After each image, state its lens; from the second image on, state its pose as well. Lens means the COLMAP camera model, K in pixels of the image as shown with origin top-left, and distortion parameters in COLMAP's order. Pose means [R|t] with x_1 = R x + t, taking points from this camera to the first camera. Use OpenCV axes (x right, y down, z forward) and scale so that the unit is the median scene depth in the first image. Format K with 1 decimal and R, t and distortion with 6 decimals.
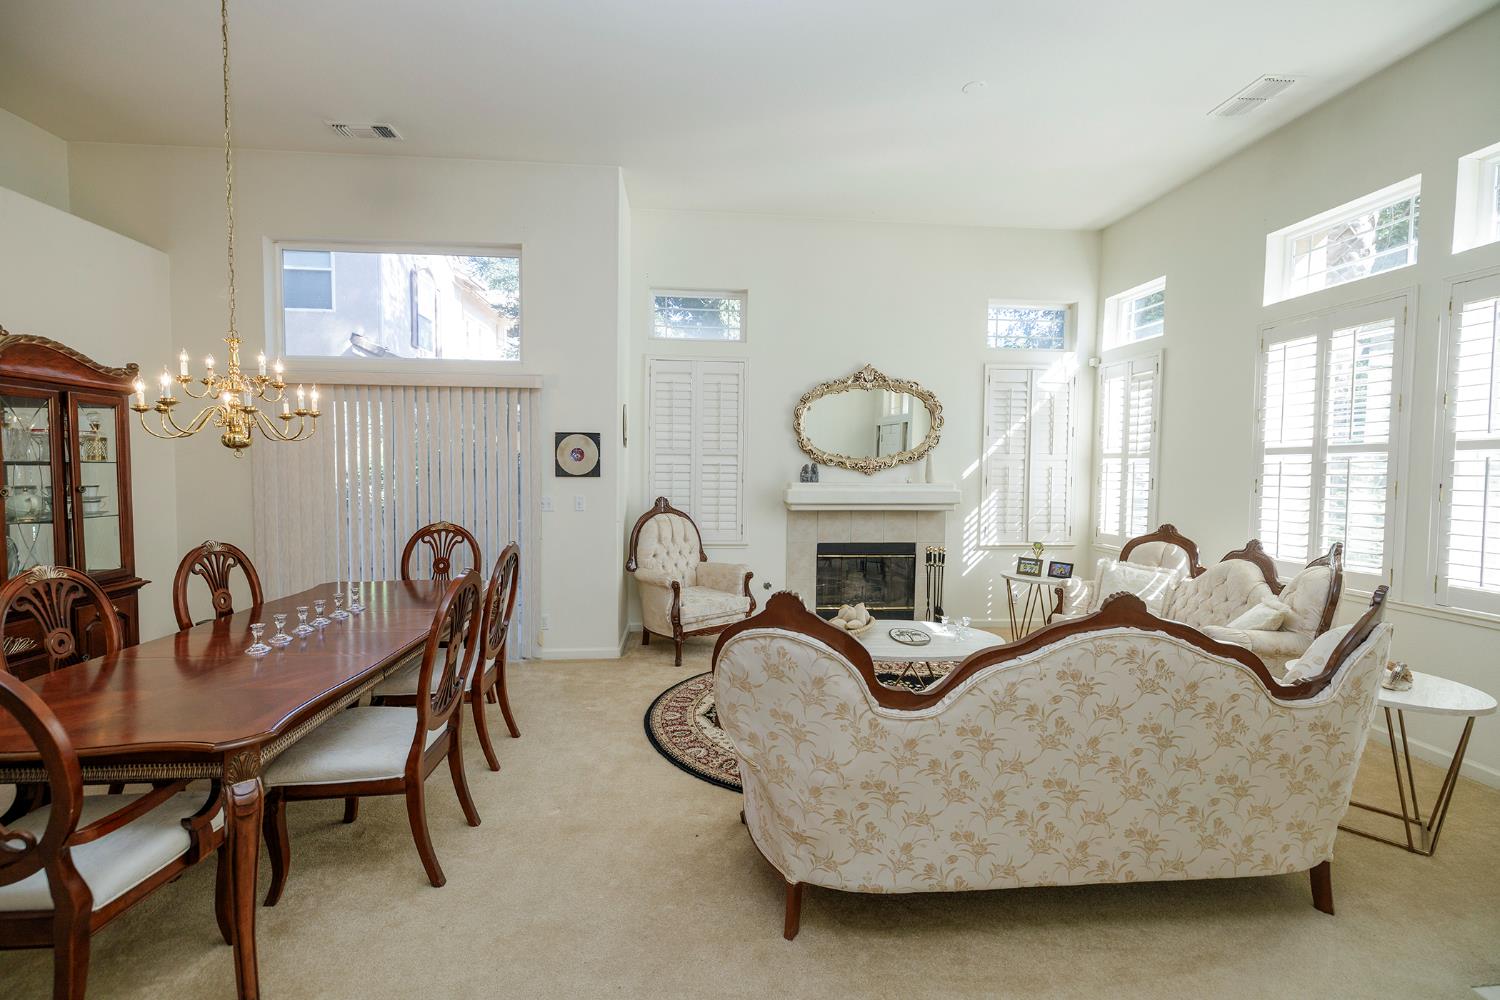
lens RADIAL K [[624.3, 0, 741.5], [0, 624.3, 493.6], [0, 0, 1]] dist [0.000908, -0.000149]
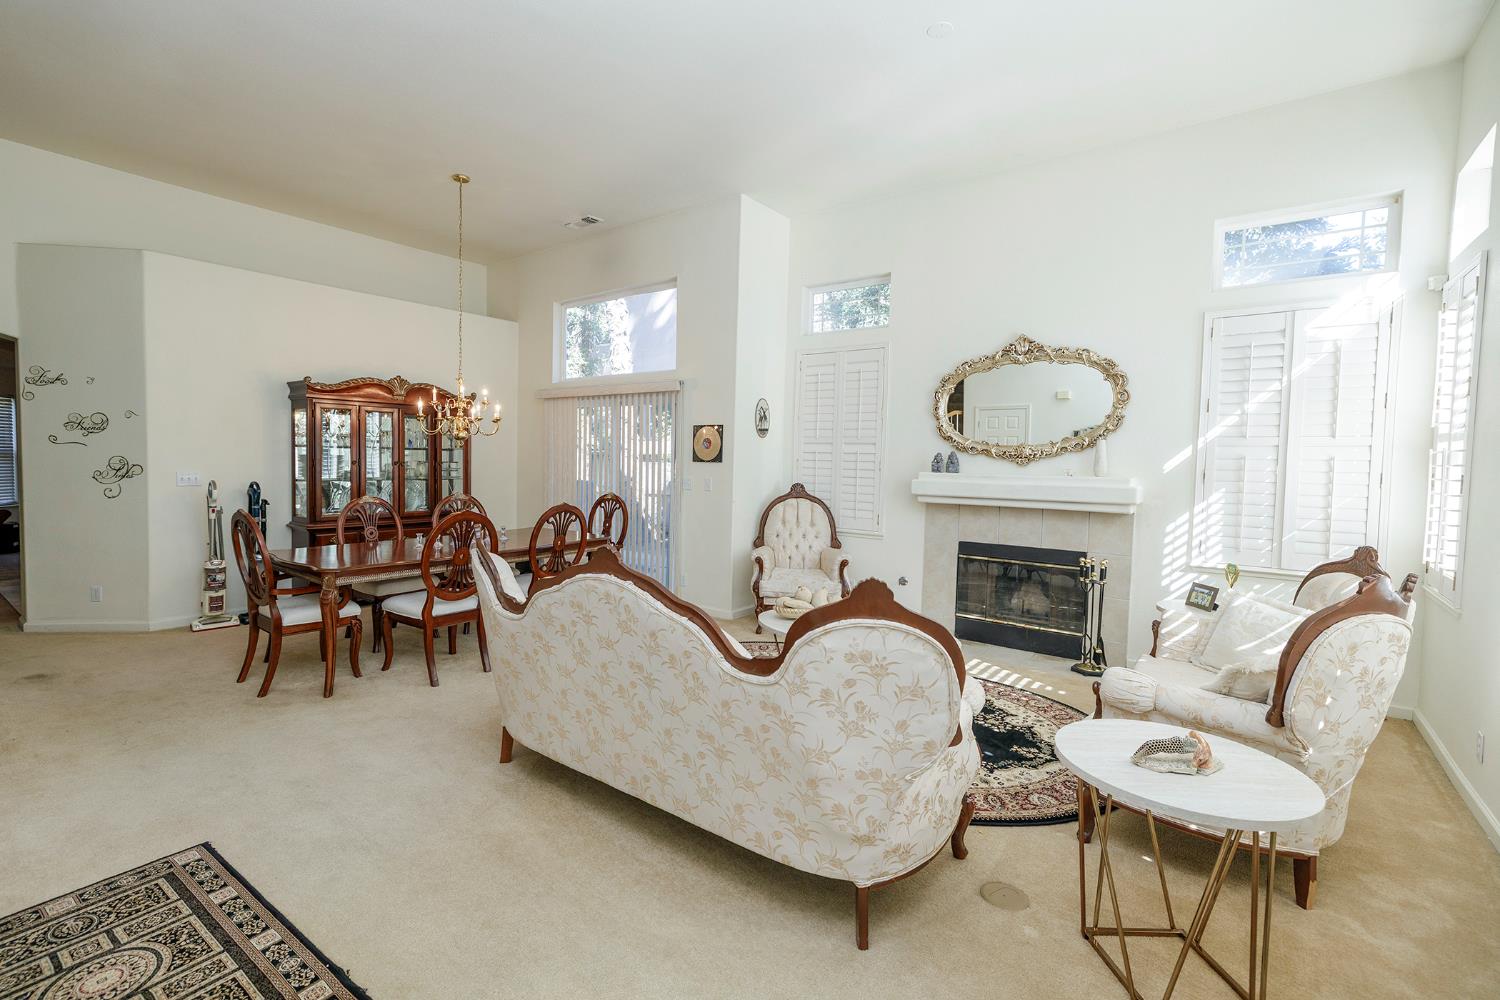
lens RADIAL K [[674.2, 0, 706.2], [0, 674.2, 482.7], [0, 0, 1]] dist [-0.000222, -0.000525]
pose [[0.724565, 0.030069, -0.688550, 0.556834], [-0.039325, 0.999224, 0.002254, 0.008632], [0.688083, 0.025444, 0.725185, 0.057203]]
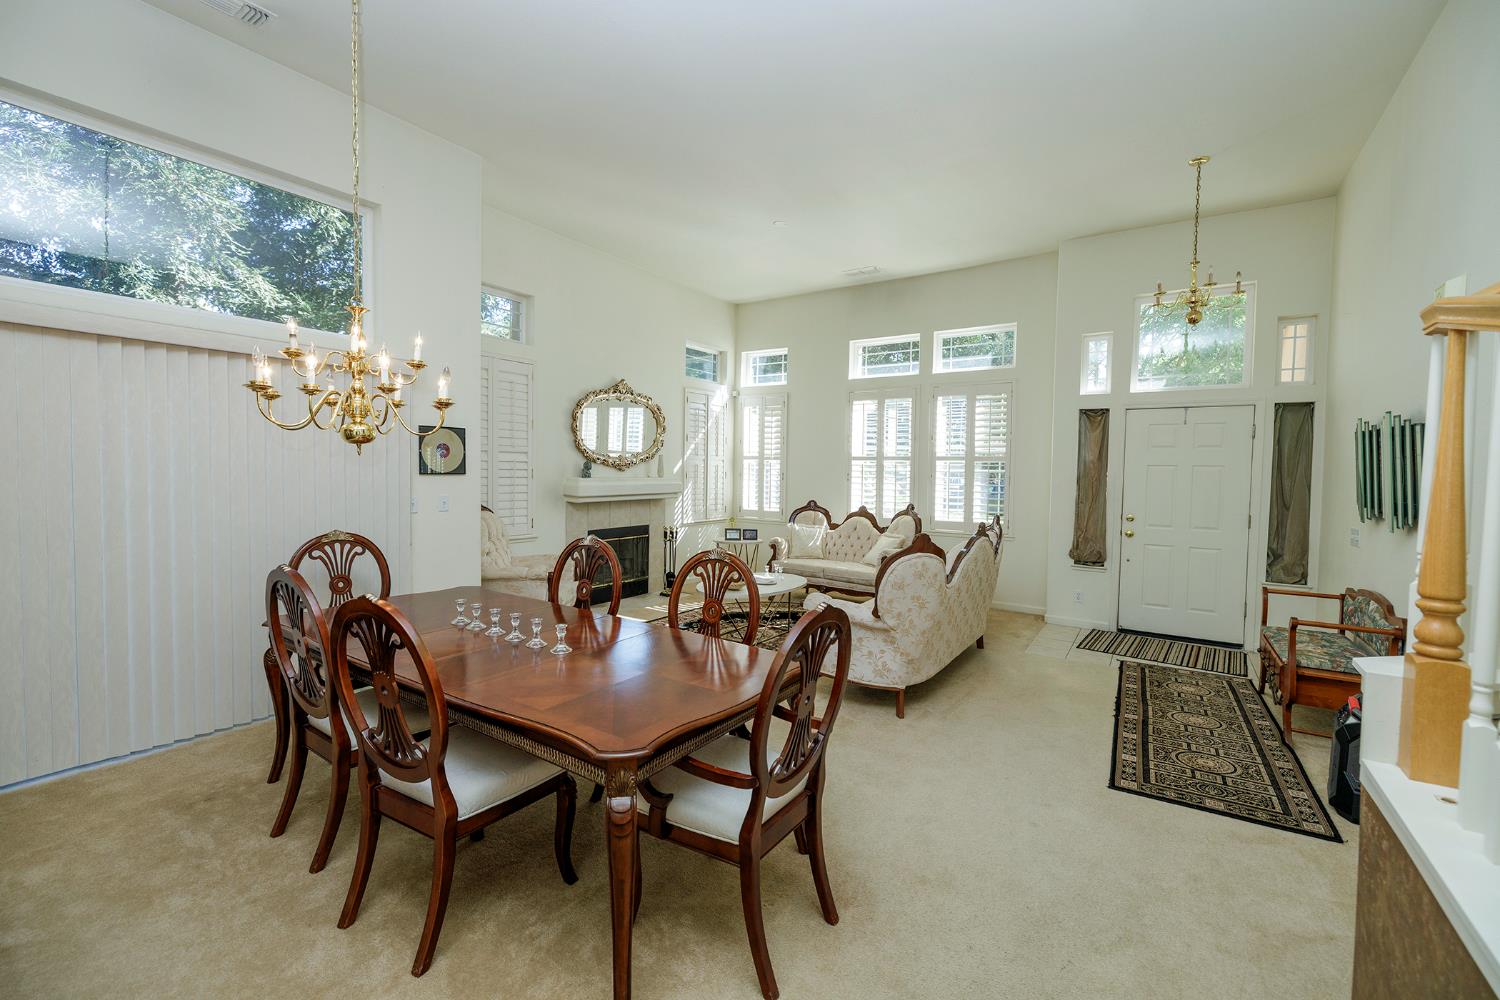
lens RADIAL K [[624.3, 0, 741.5], [0, 624.3, 493.6], [0, 0, 1]] dist [0.000908, -0.000149]
pose [[0.636290, -0.030051, 0.770864, -0.617945], [0.020493, 0.999547, 0.022050, -0.008693], [-0.771178, 0.001767, 0.636618, 0.061241]]
